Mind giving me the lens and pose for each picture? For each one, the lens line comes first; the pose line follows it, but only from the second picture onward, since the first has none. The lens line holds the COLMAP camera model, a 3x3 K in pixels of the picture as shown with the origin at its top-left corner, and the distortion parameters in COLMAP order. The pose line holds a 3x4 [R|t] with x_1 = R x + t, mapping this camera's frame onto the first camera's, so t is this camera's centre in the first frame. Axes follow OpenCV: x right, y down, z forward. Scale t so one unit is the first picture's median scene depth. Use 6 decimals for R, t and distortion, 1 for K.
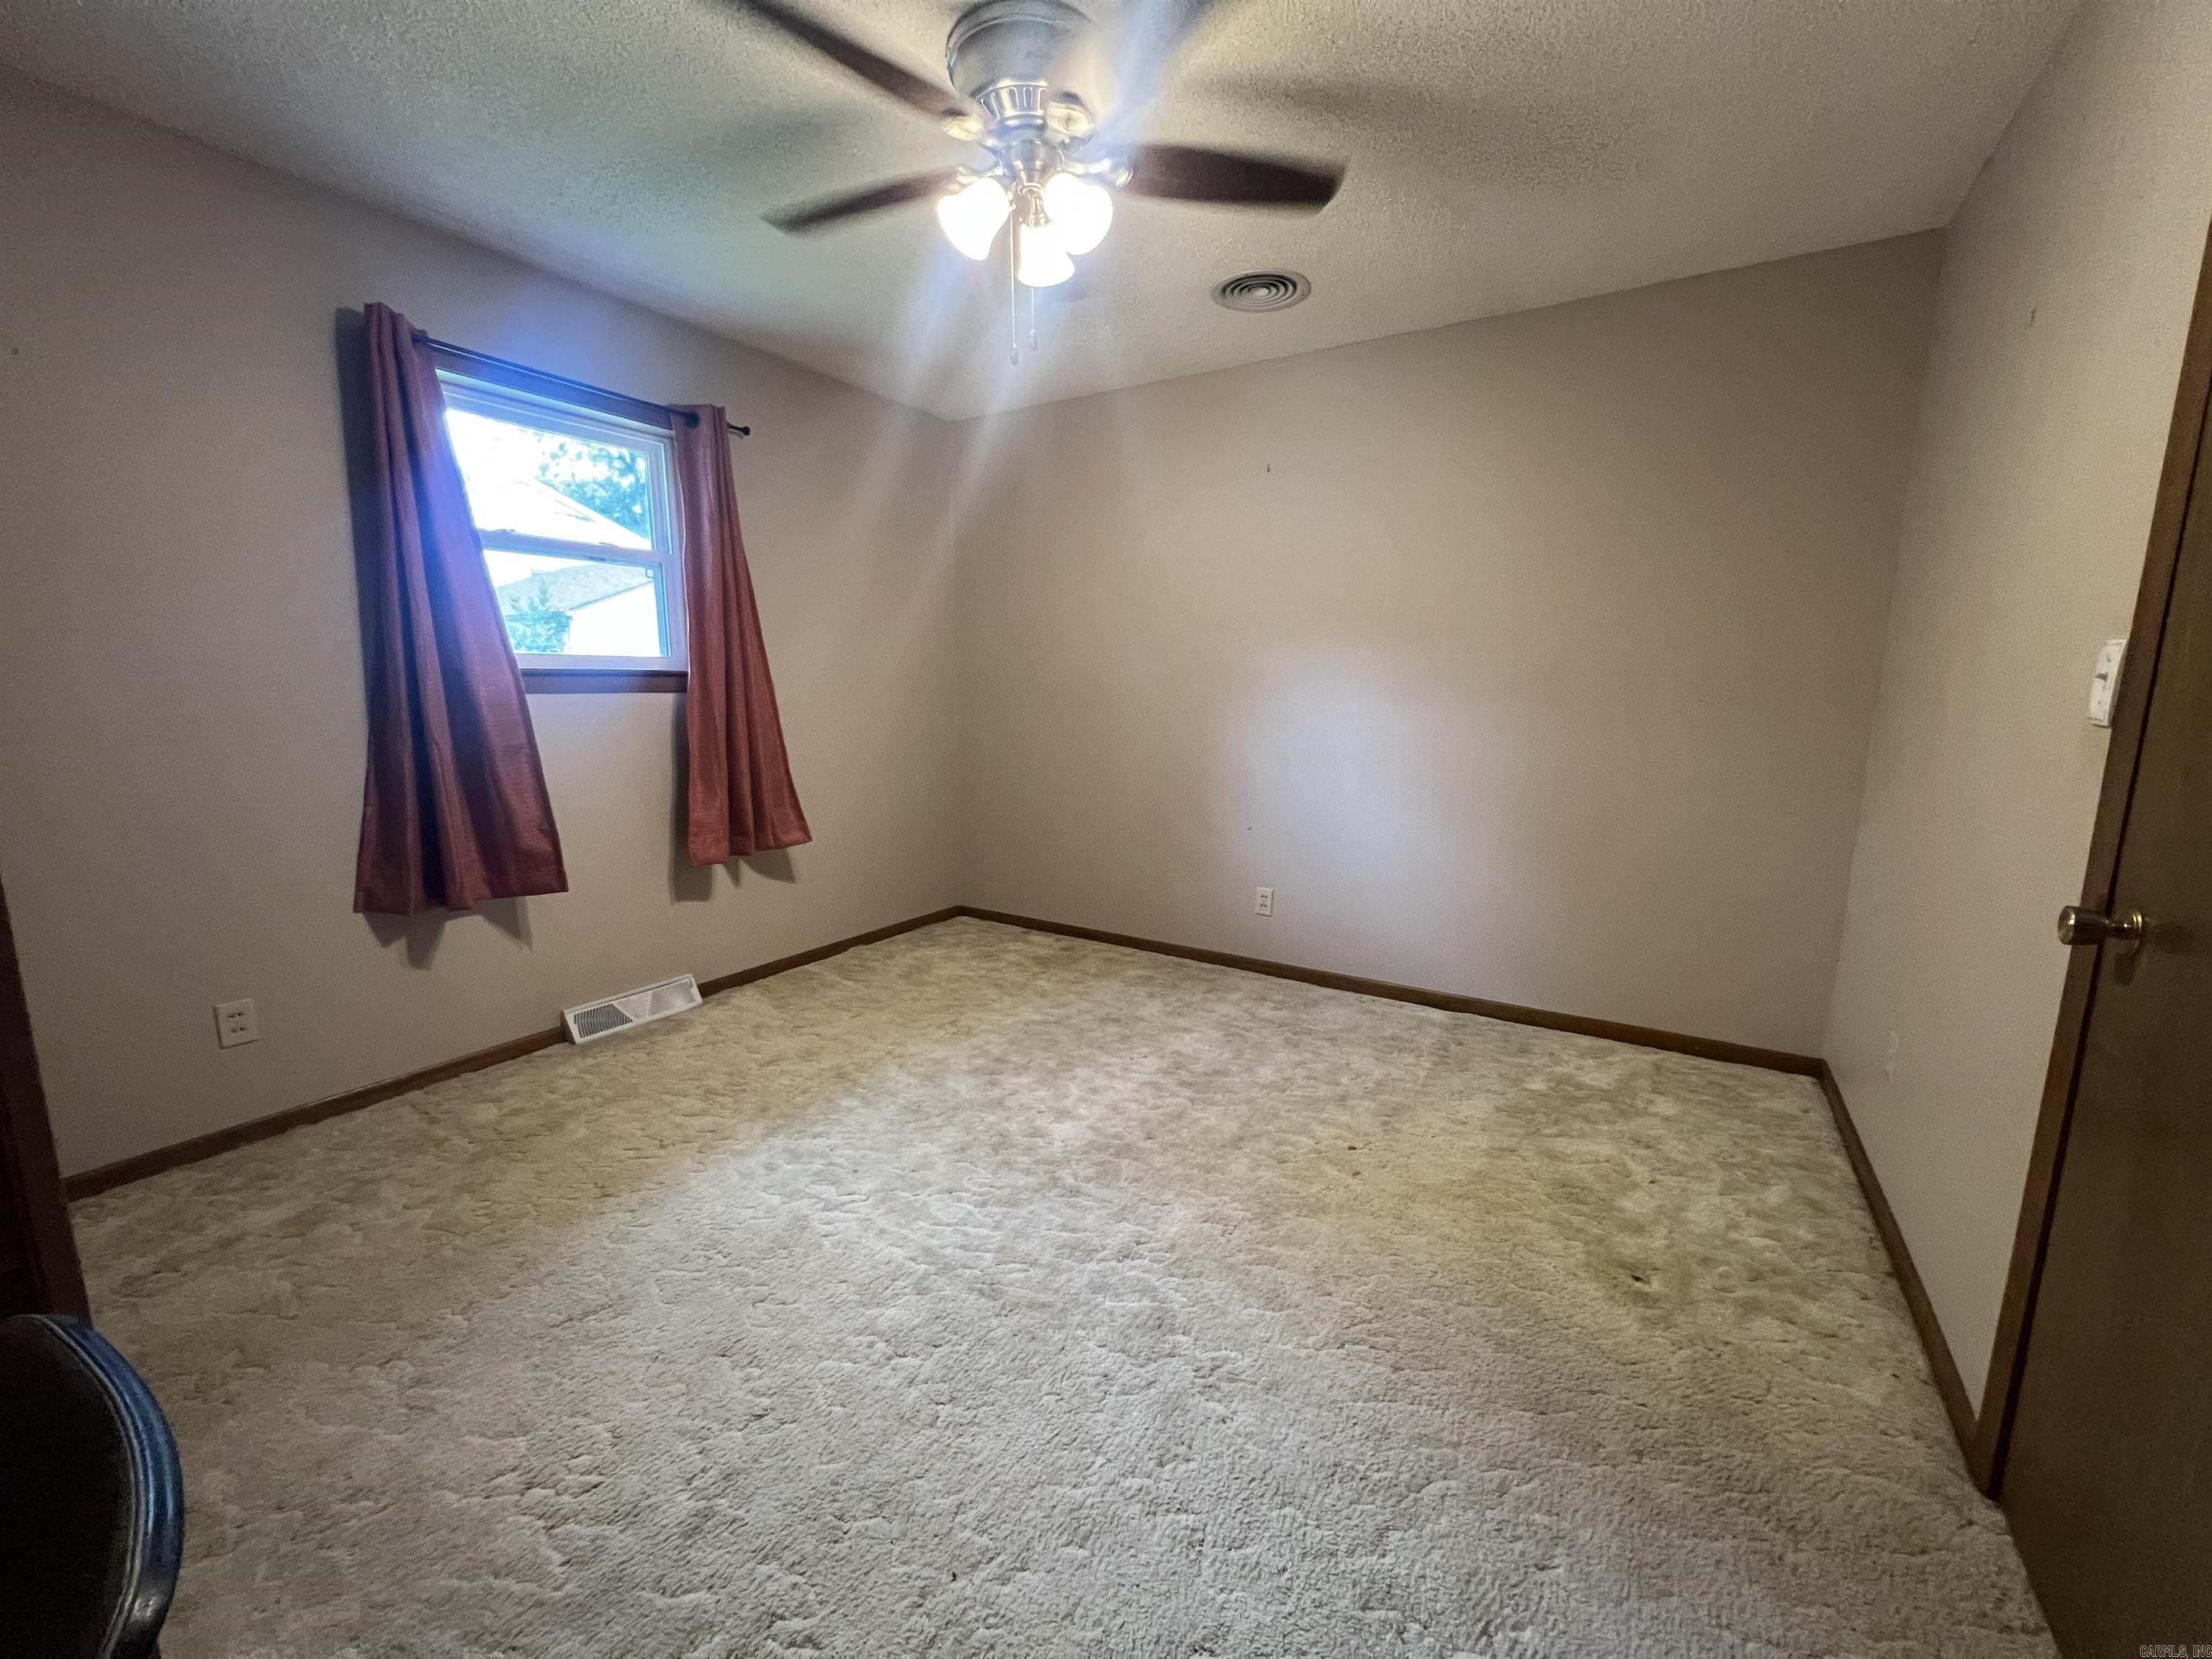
lens RADIAL K [[883.0, 0, 1114.2], [0, 883.0, 823.8], [0, 0, 1]] dist [-0.001489, 0.000606]
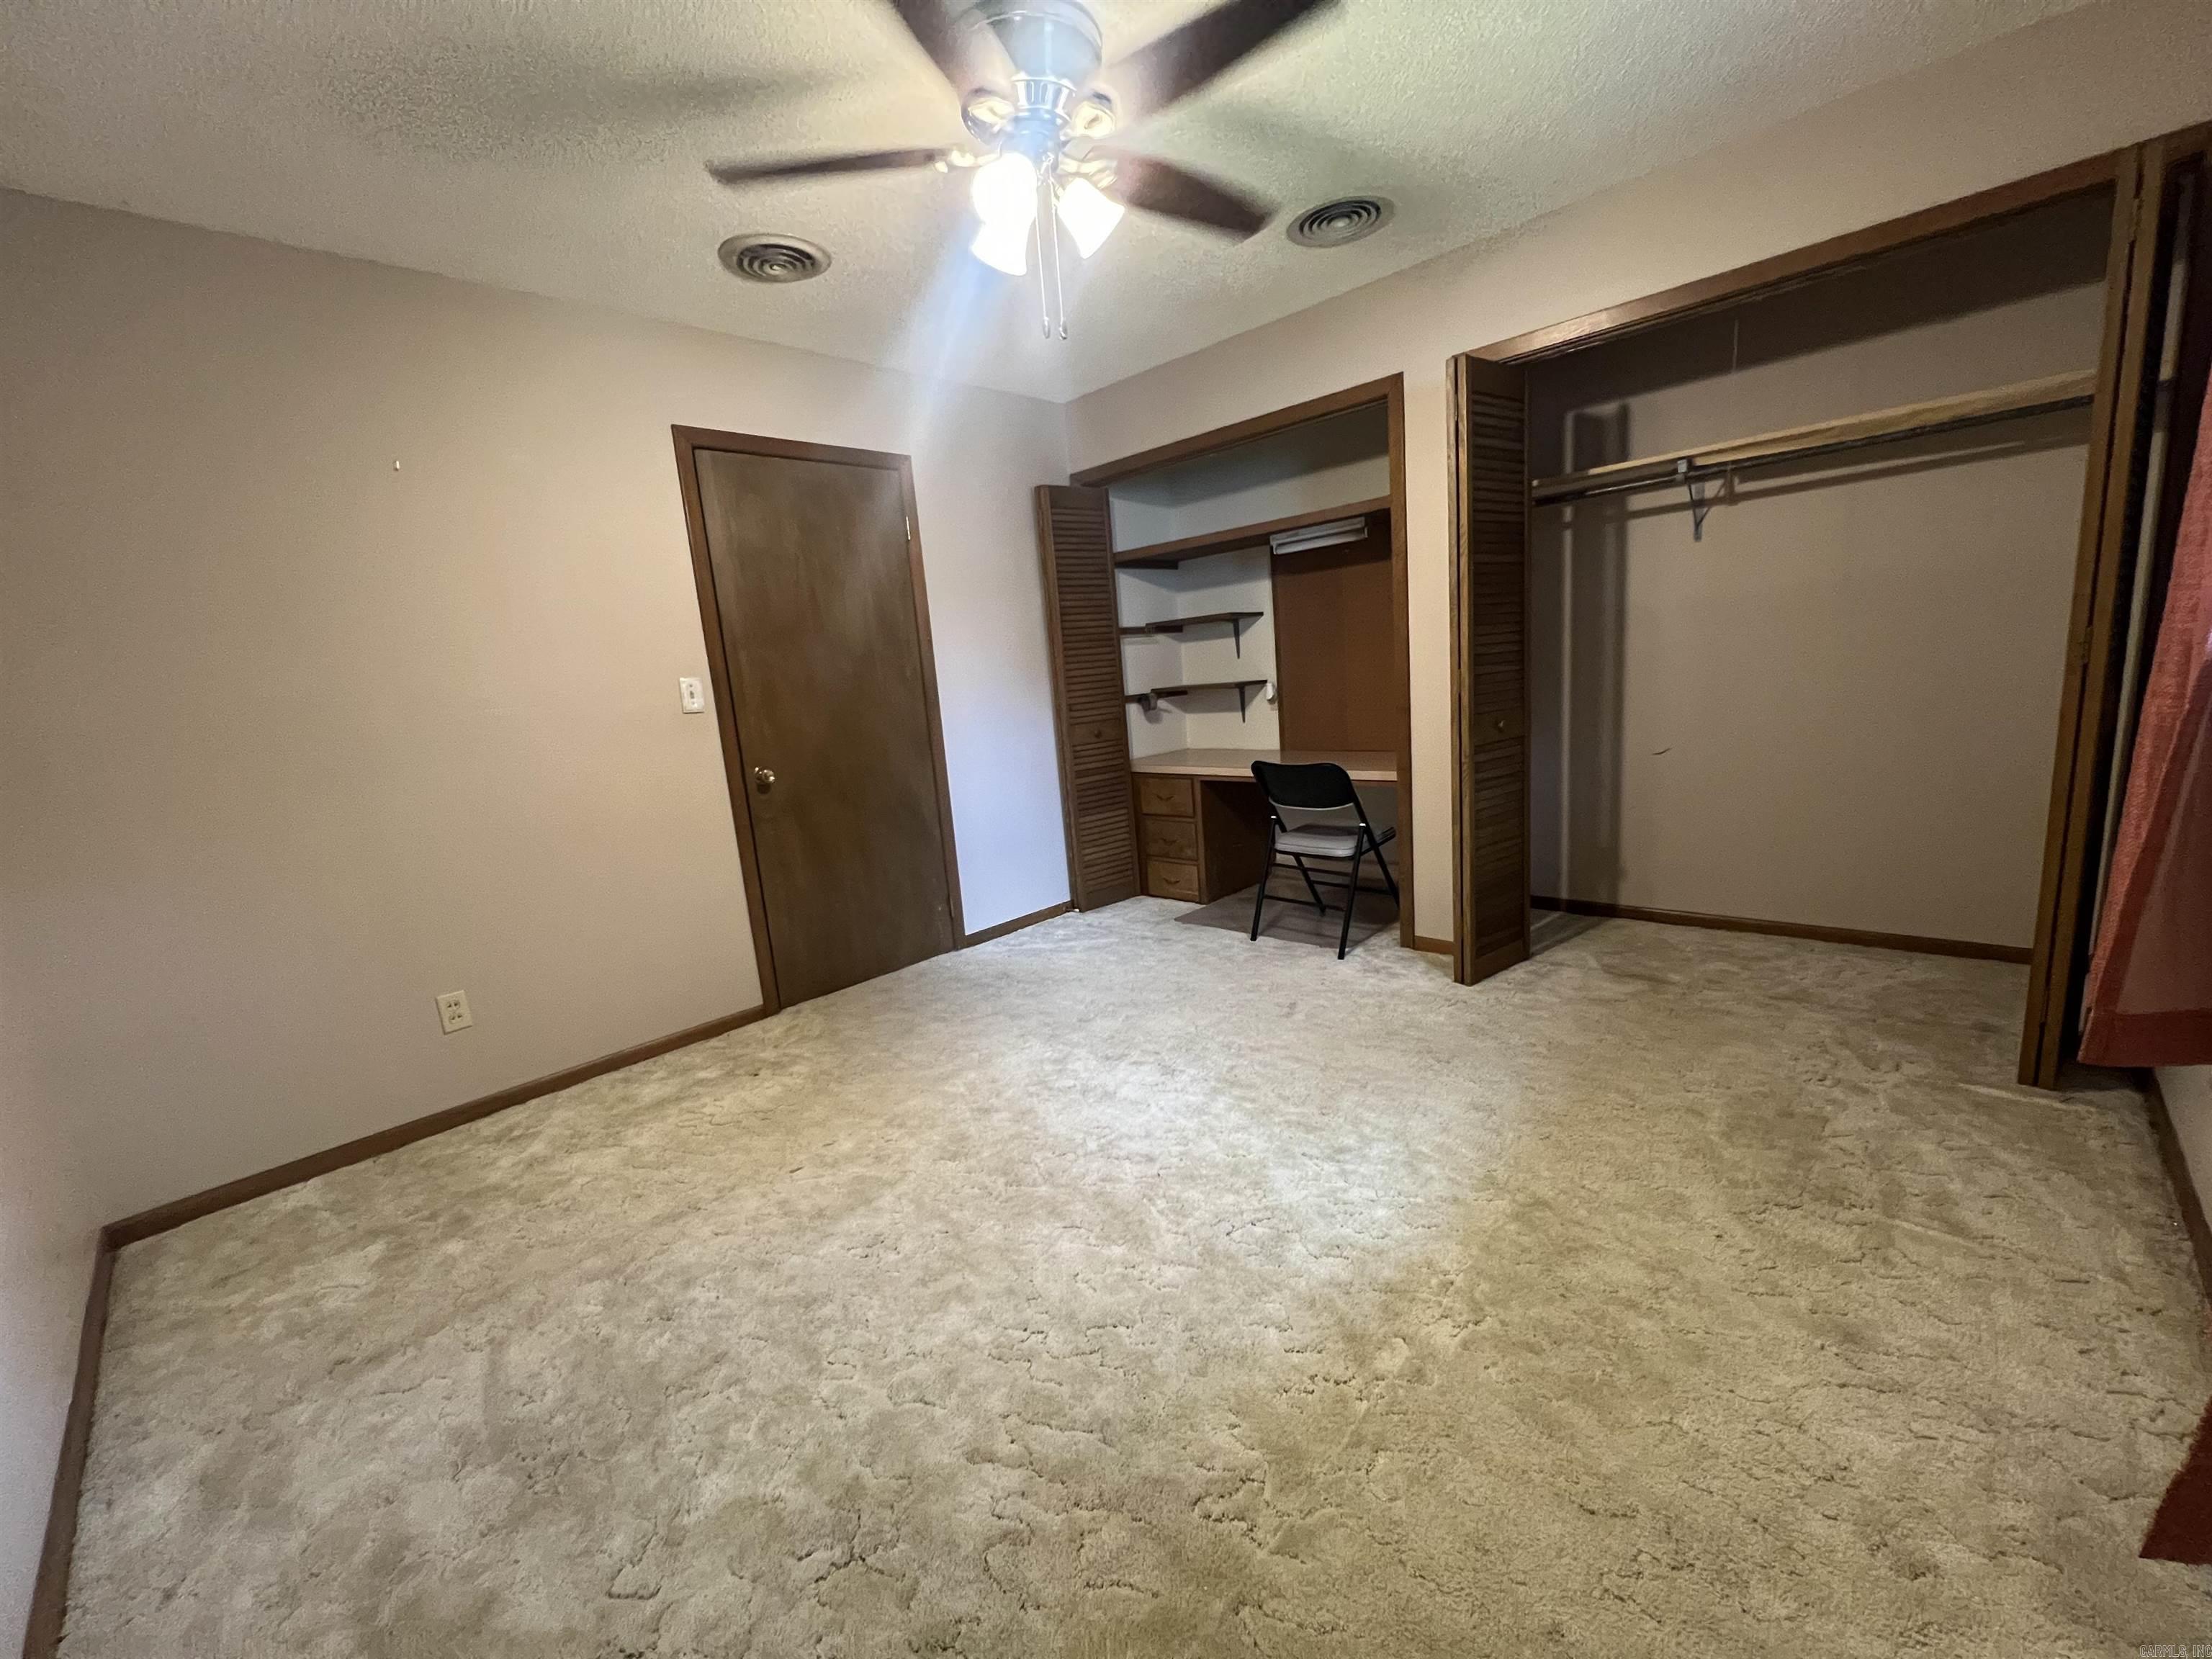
lens RADIAL K [[883.0, 0, 1116.1], [0, 883.0, 823.5], [0, 0, 1]] dist [-0.001489, 0.000606]
pose [[-0.975157, 0.038716, 0.218105, -0.226971], [0.110347, 0.938649, 0.326744, -0.203314], [-0.192073, 0.342694, -0.919602, 1.289589]]
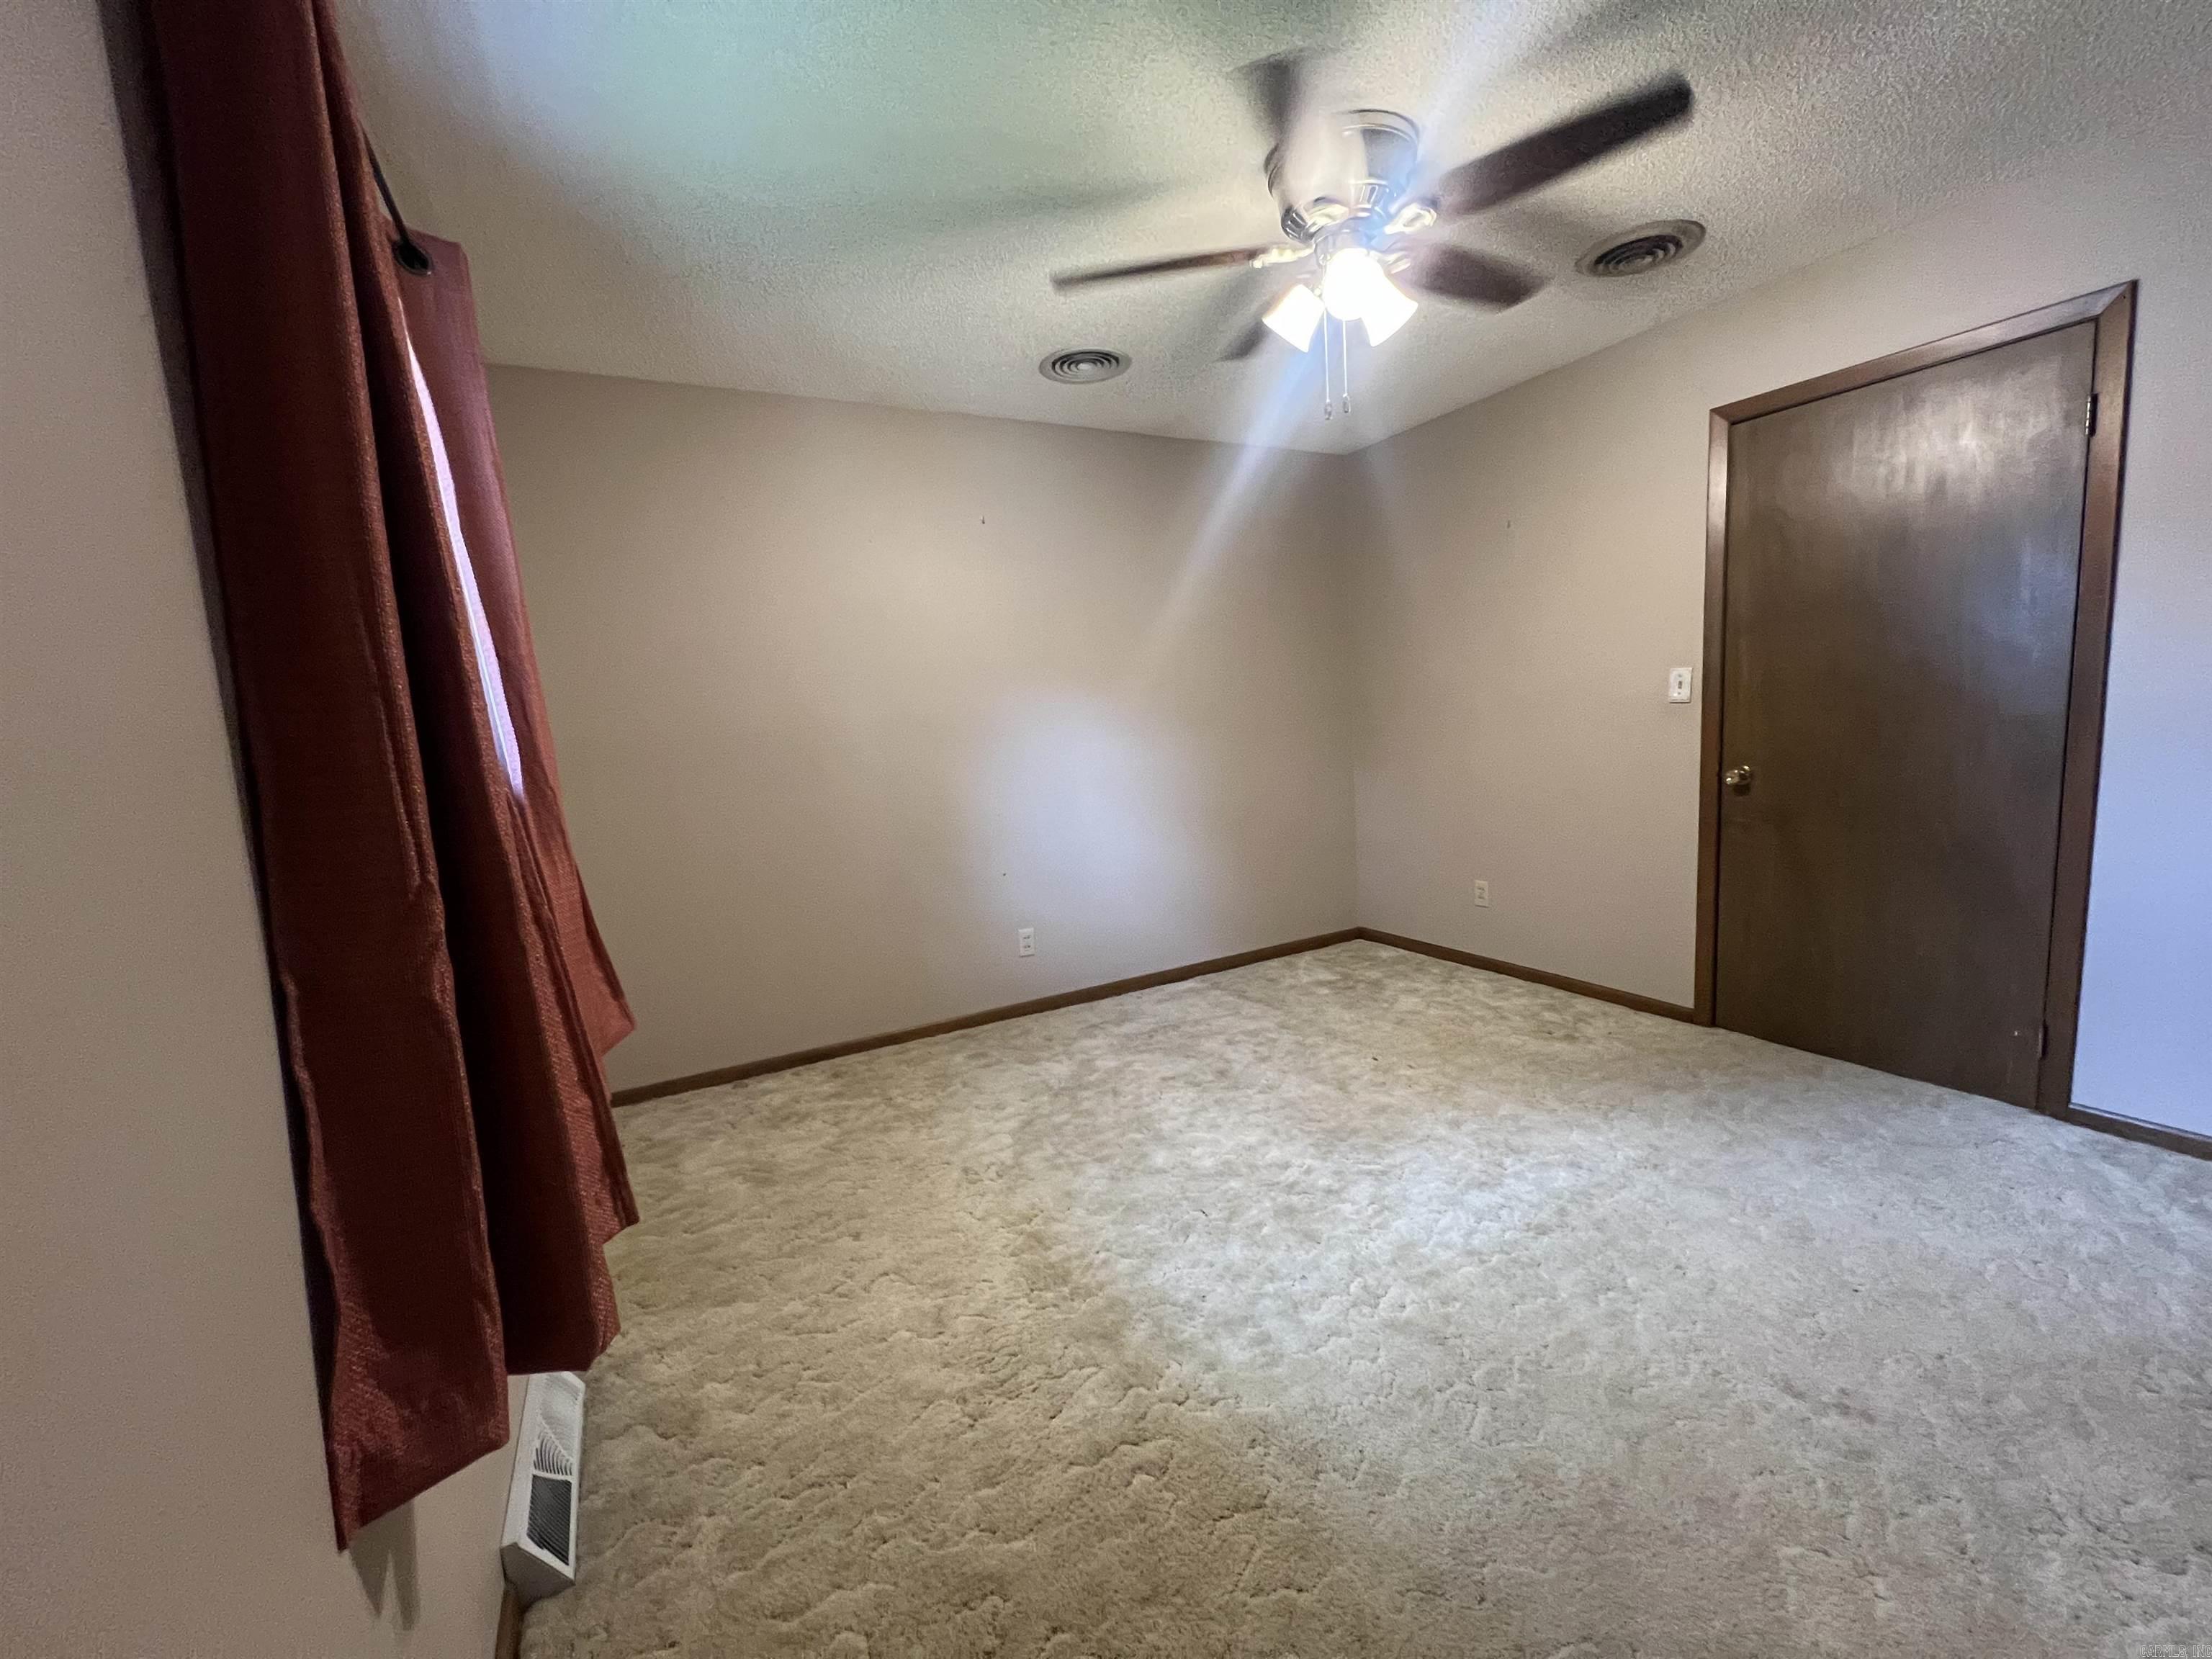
lens RADIAL K [[883.0, 0, 1100.1], [0, 883.0, 830.8], [0, 0, 1]] dist [-0.001489, 0.000606]
pose [[0.500994, -0.147912, 0.852717, -0.765309], [0.201517, 0.978142, 0.051272, -0.087383], [-0.841662, 0.146151, 0.519850, 0.466211]]
